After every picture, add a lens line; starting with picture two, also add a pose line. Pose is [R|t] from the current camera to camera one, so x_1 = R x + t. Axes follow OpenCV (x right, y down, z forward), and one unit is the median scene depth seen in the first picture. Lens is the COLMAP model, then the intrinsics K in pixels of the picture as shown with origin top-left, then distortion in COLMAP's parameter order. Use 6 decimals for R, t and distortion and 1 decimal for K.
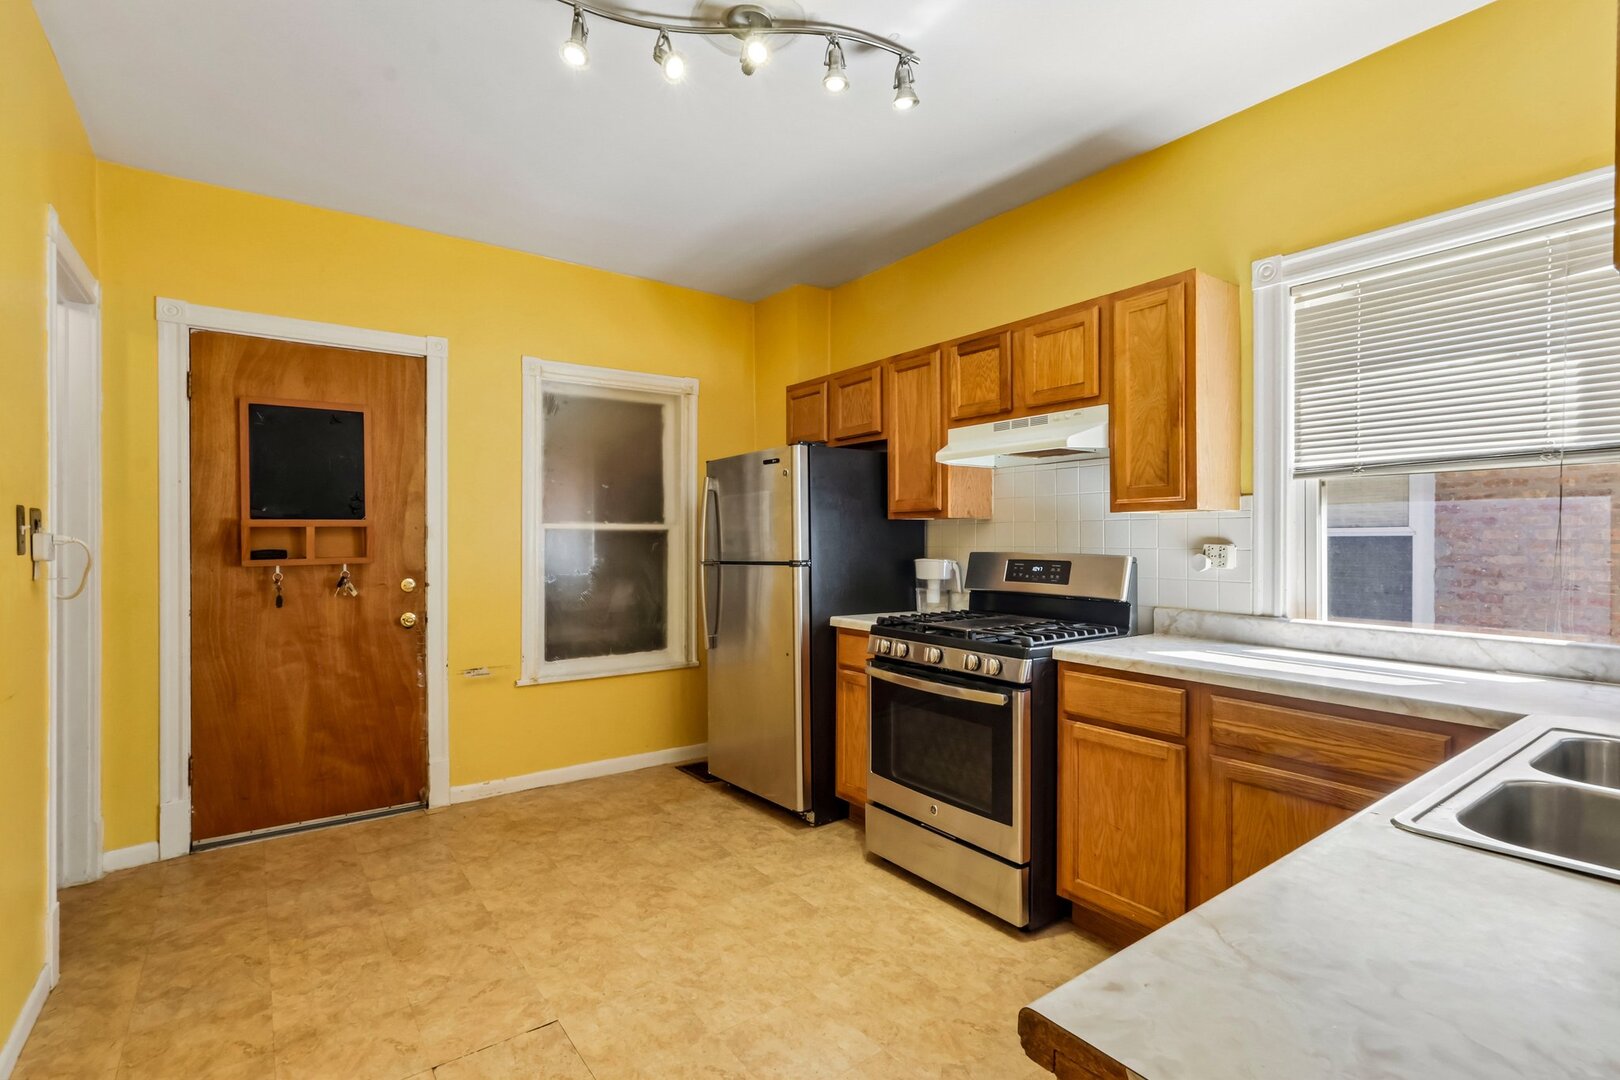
lens RADIAL K [[751.3, 0, 812.9], [0, 751.3, 537.9], [0, 0, 1]] dist [0.001137, 0.001406]
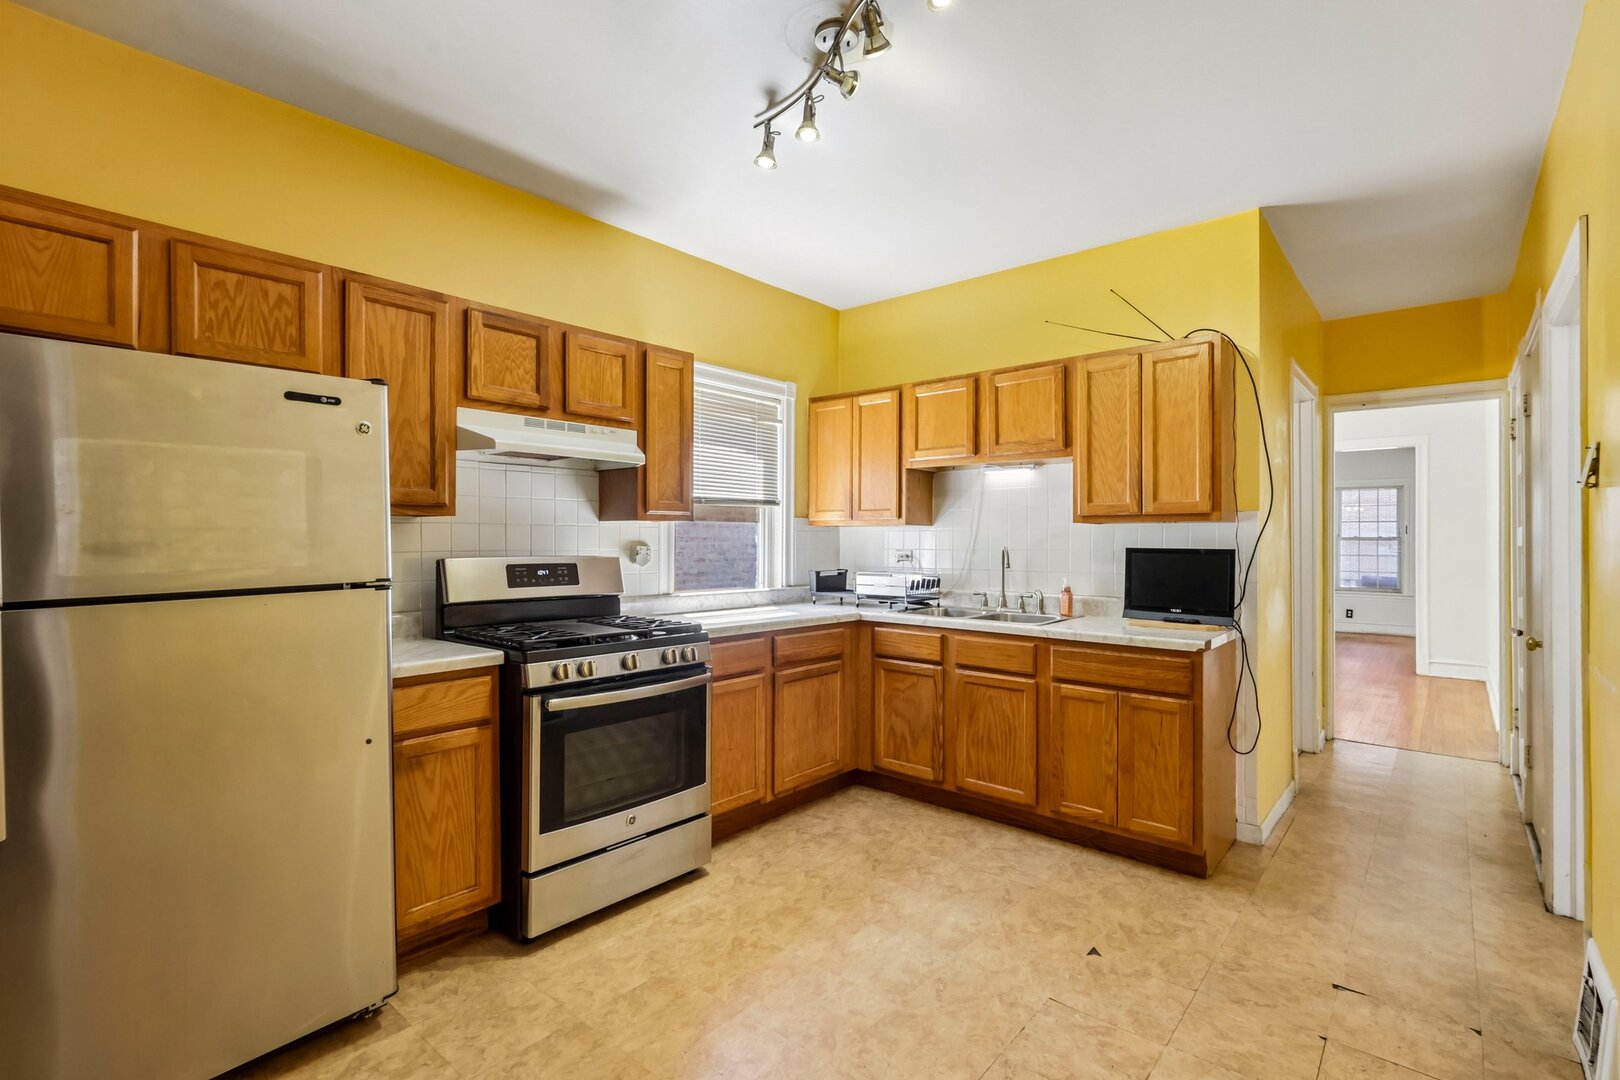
lens RADIAL K [[723.6, 0, 813.3], [0, 723.6, 541.4], [0, 0, 1]] dist [-0.000844, -0.000186]
pose [[-0.204932, 0.002608, 0.978773, -0.772013], [0.001850, 0.999996, -0.002277, 0.002981], [-0.978774, 0.001344, -0.204936, 0.920305]]
